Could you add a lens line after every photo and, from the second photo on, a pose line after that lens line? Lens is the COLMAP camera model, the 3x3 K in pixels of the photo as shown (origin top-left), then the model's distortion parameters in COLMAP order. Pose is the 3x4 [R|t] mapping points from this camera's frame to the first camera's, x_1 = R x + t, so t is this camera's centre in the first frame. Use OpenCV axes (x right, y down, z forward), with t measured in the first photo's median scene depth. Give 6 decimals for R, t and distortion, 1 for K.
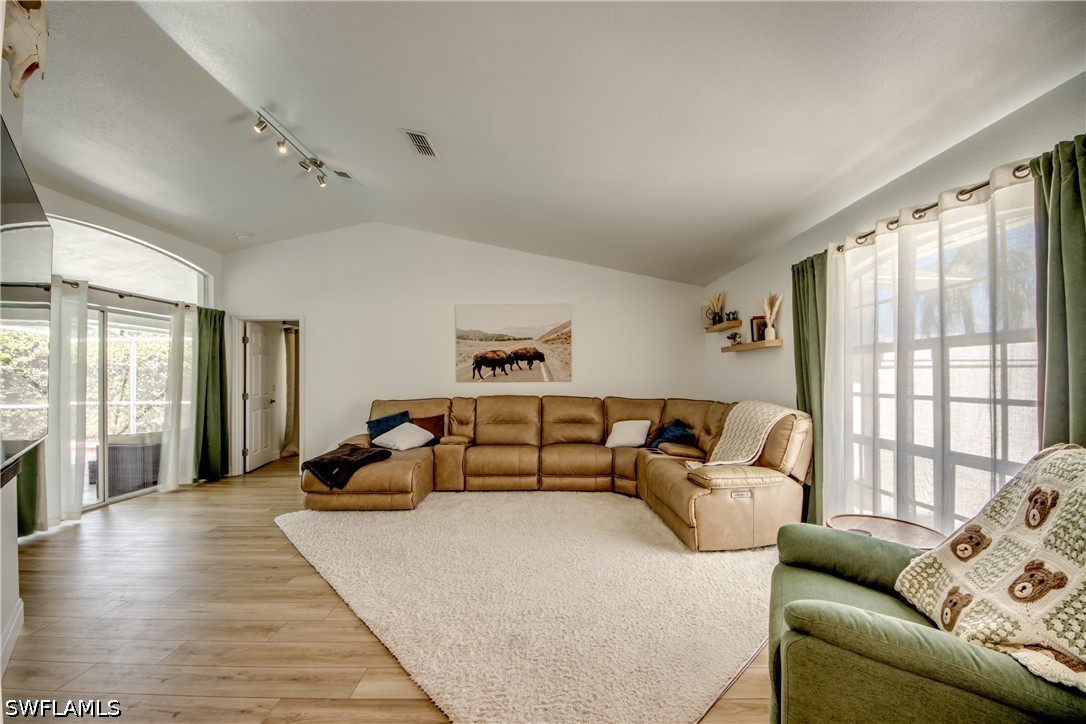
lens RADIAL K [[417.7, 0, 537.3], [0, 417.7, 367.6], [0, 0, 1]] dist [-0.000160, -0.006851]
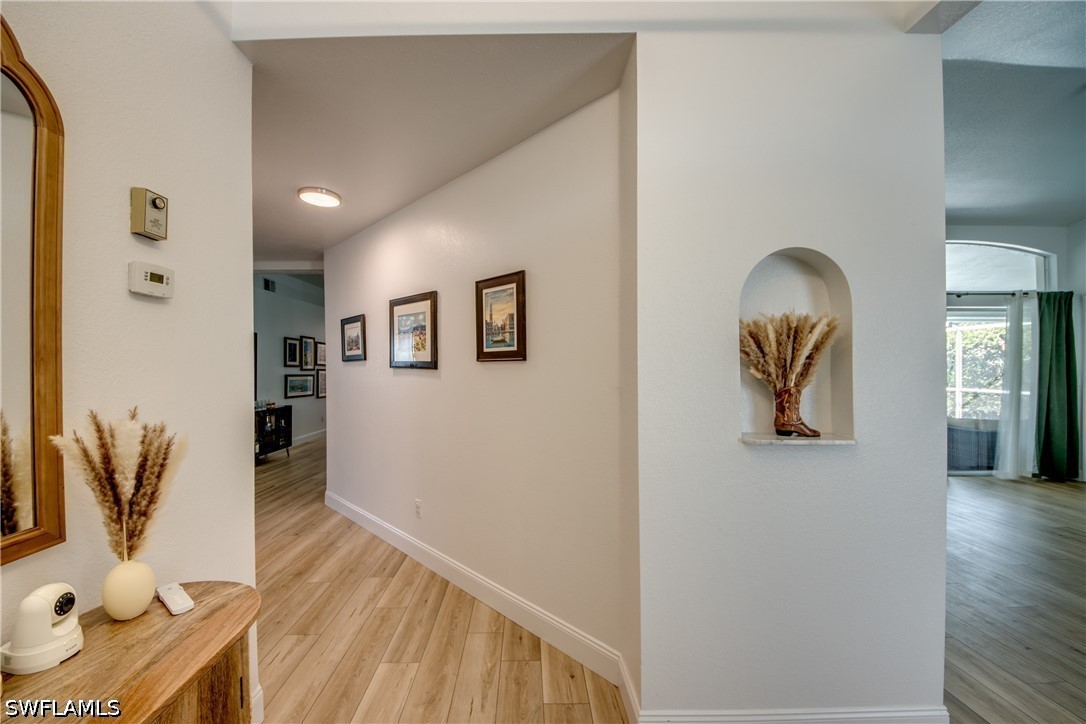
lens RADIAL K [[417.7, 0, 537.3], [0, 417.7, 367.6], [0, 0, 1]] dist [-0.000160, -0.006851]
pose [[0.016368, 0.011808, -0.999796, 0.095513], [0.021980, 0.999684, 0.012167, -0.012106], [0.999624, -0.022175, 0.016103, -0.147613]]
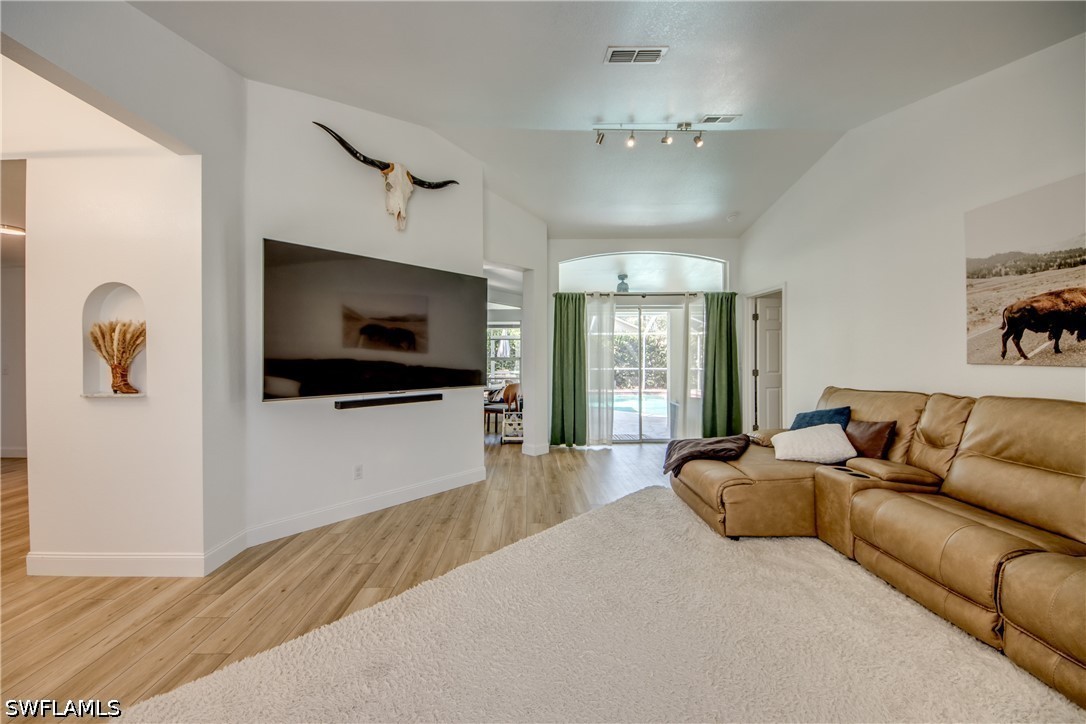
lens RADIAL K [[404.1, 0, 541.6], [0, 404.1, 357.9], [0, 0, 1]] dist [0.000454, -0.012121]
pose [[0.042044, 0.010616, -0.999059, 0.284160], [0.024863, 0.999623, 0.011669, 0.009071], [0.998806, -0.025330, 0.041764, 0.489318]]
